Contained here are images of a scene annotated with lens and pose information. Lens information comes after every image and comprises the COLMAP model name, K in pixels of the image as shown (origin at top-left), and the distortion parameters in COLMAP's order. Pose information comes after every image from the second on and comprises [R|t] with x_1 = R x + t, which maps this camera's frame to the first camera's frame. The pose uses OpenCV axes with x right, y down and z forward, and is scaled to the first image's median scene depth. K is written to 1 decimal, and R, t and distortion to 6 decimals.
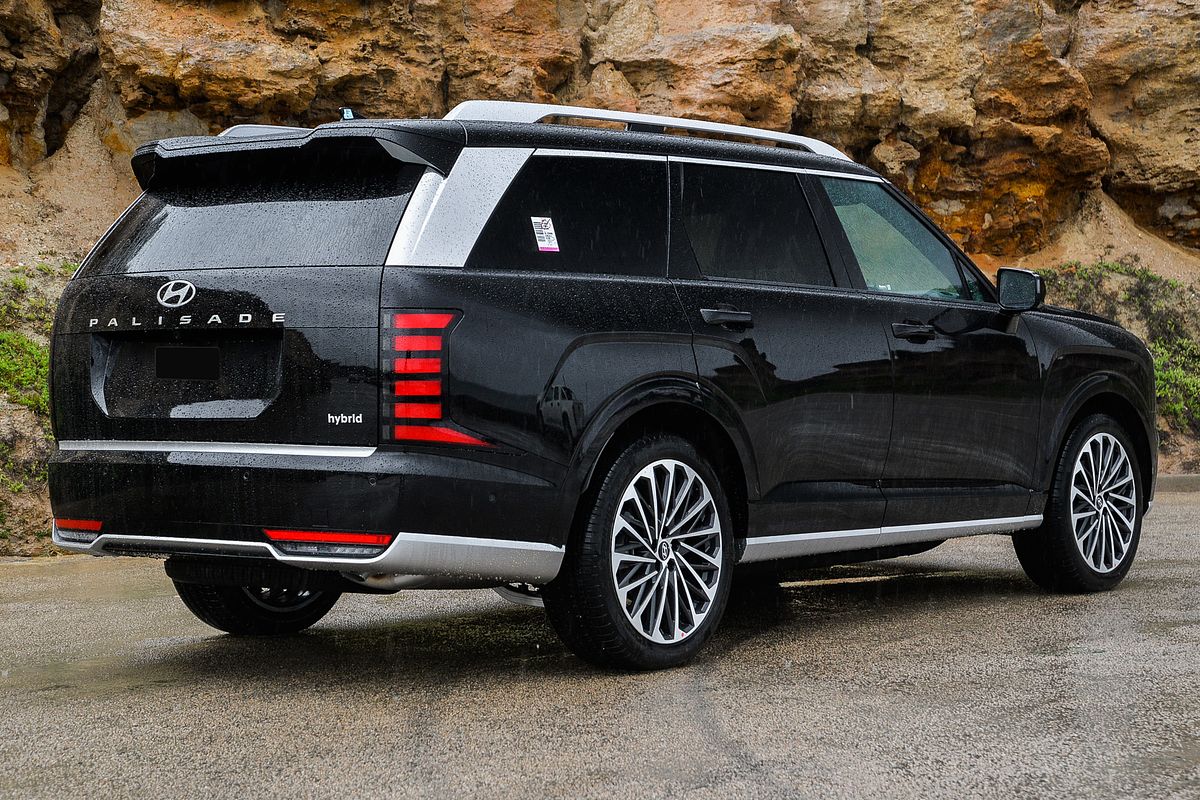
lens RADIAL K [[2323.0, 0, 601.7], [0, 2323.0, 388.4], [0, 0, 1]] dist [0.560181, 0.000000]
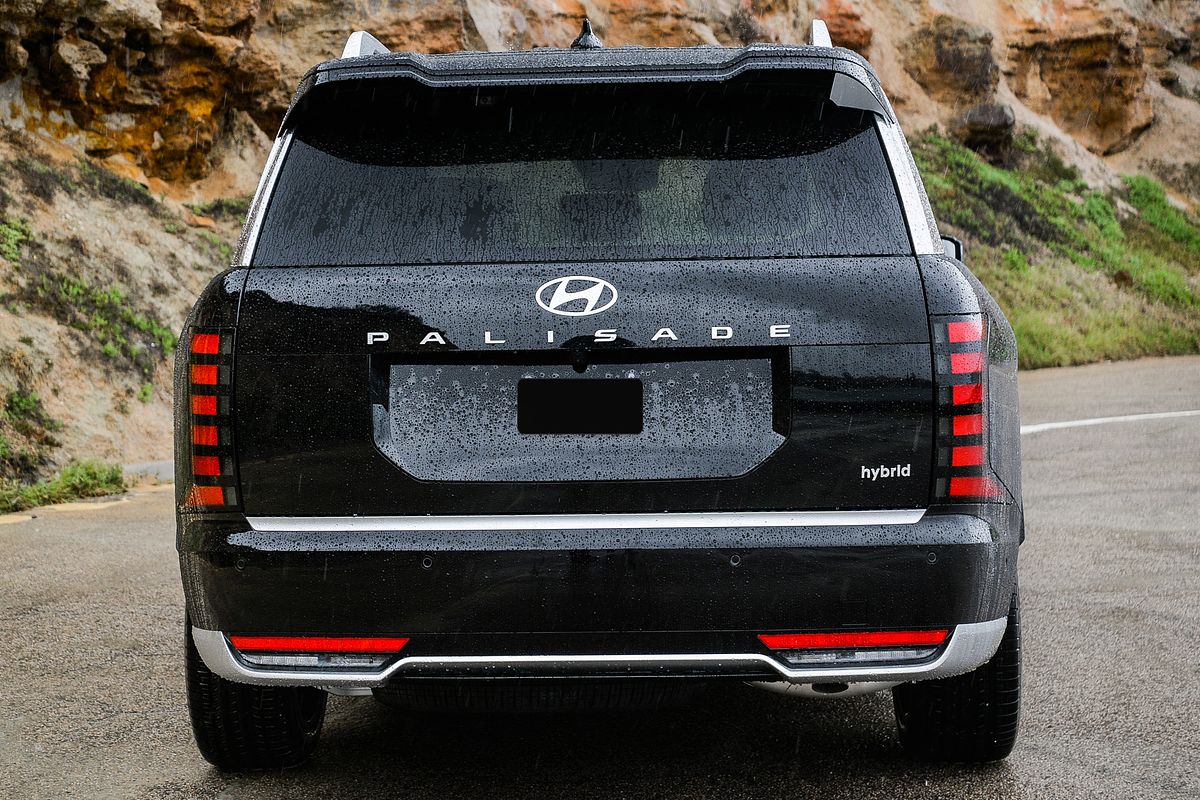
lens RADIAL K [[2323.0, 0, 599.7], [0, 2323.0, 400.1], [0, 0, 1]] dist [0.560181, 0.000000]
pose [[0.778428, -0.045644, 0.626072, -0.271924], [0.014706, 0.998405, 0.054504, -0.021353], [-0.627562, -0.033221, 0.777858, 0.218450]]
